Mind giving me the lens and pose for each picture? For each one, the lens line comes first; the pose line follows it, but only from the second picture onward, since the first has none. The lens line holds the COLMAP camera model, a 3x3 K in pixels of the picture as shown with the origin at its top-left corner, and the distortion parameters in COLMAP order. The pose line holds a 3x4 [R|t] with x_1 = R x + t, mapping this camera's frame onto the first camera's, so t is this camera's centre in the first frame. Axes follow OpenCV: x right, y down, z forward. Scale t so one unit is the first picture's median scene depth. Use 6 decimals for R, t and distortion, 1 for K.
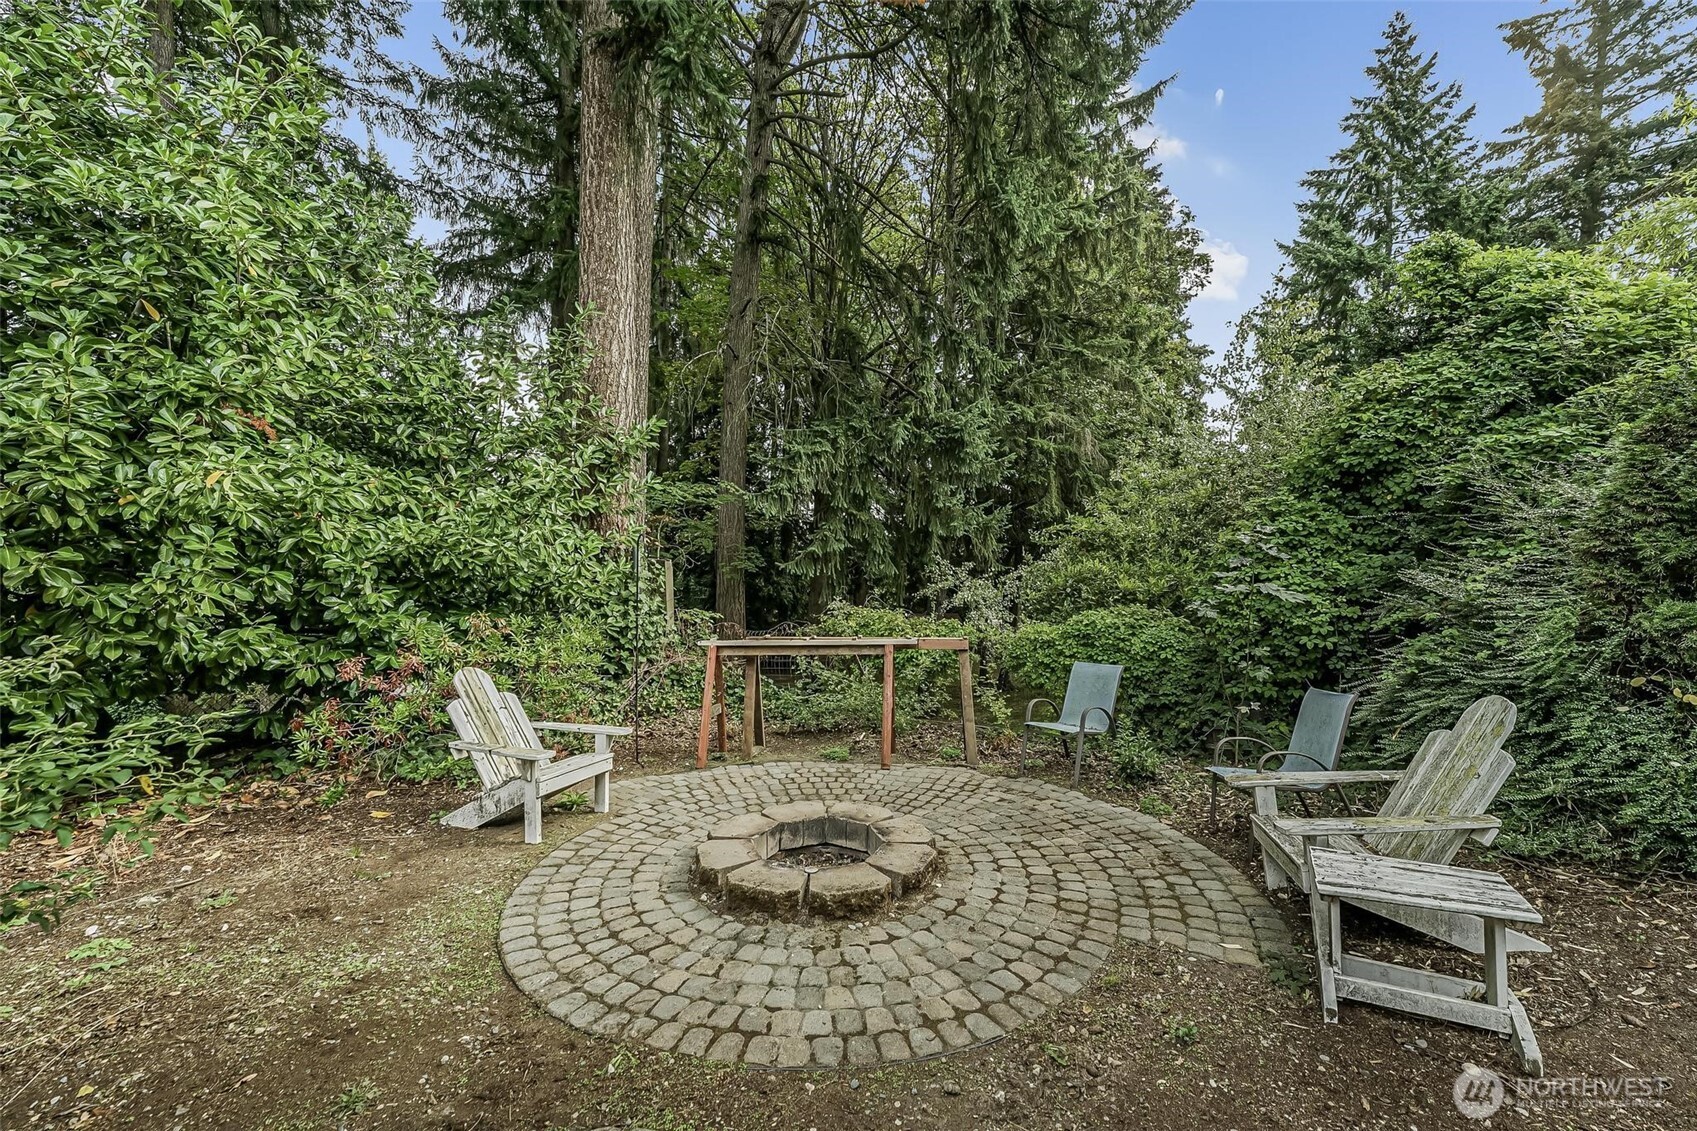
lens RADIAL K [[680.9, 0, 844.3], [0, 680.9, 570.9], [0, 0, 1]] dist [0.001042, 0.000172]
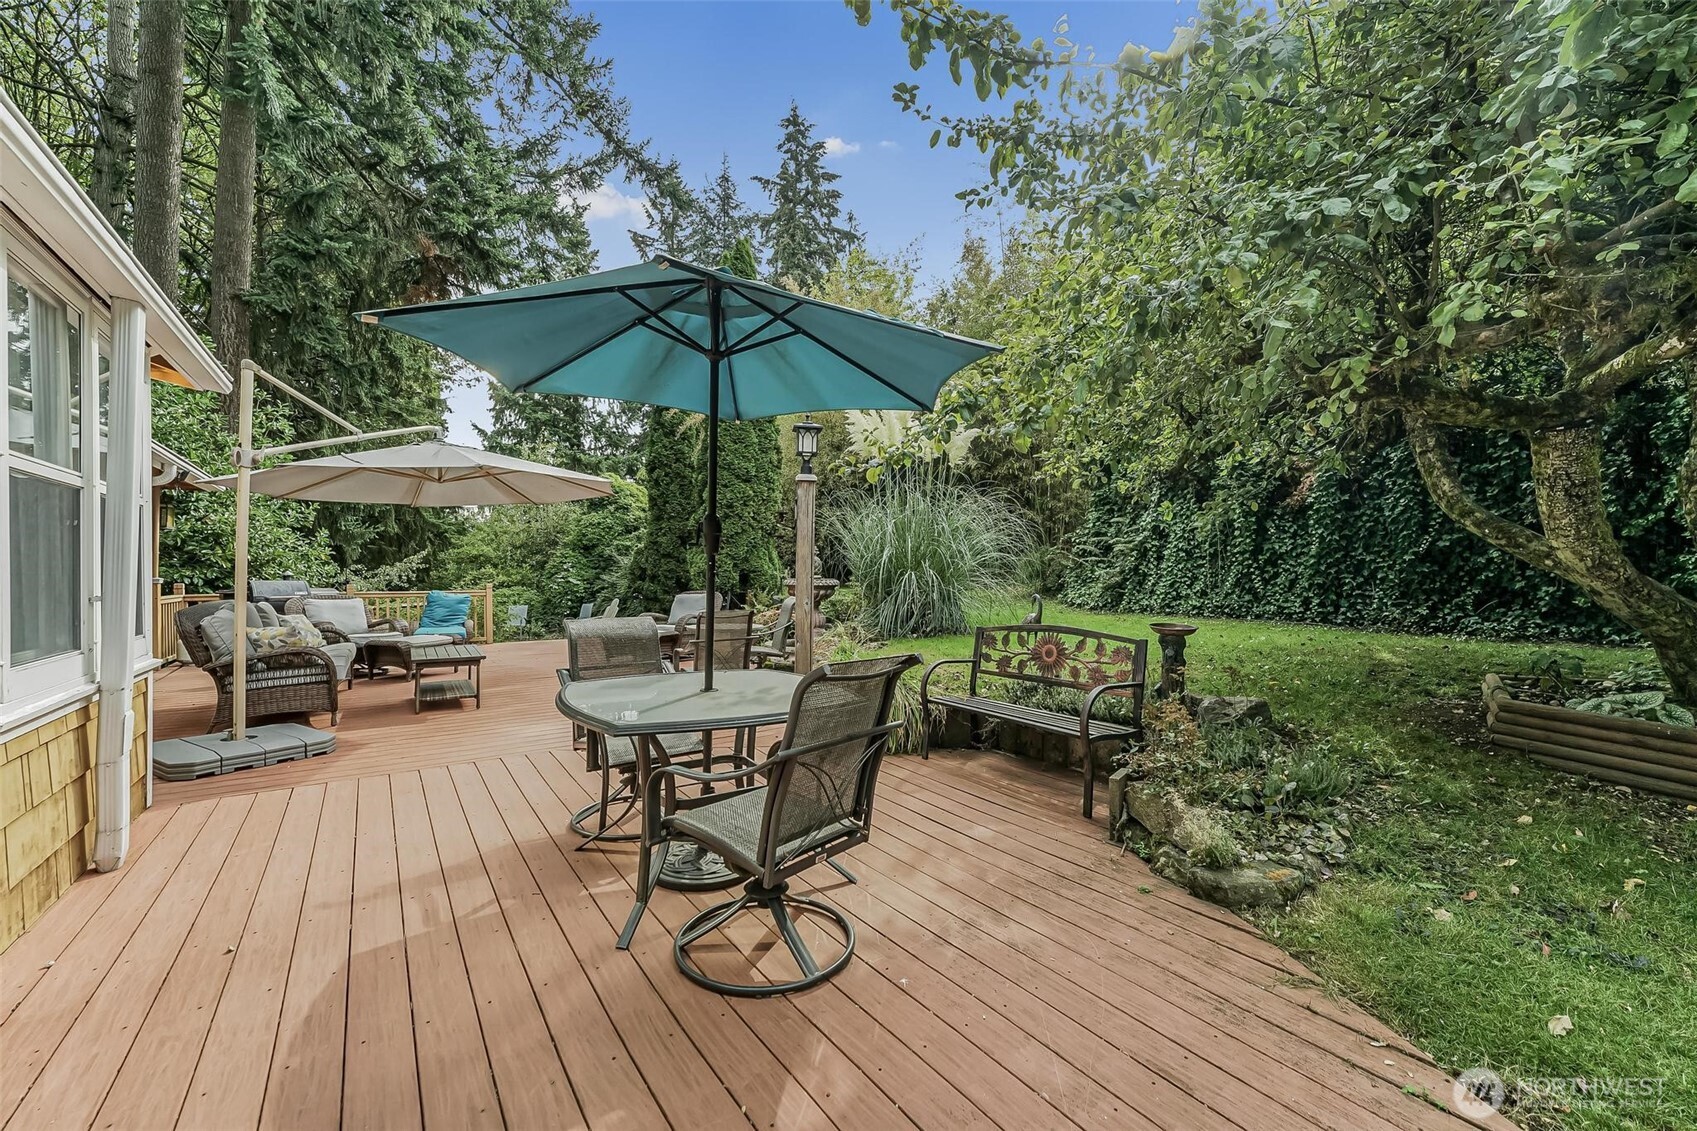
lens RADIAL K [[680.9, 0, 845.9], [0, 680.9, 571.3], [0, 0, 1]] dist [0.001042, 0.000172]
pose [[0.469469, -0.004234, 0.882939, -1.773690], [0.001663, 0.999991, 0.003911, -0.026731], [-0.882947, -0.000368, 0.469472, -1.875346]]
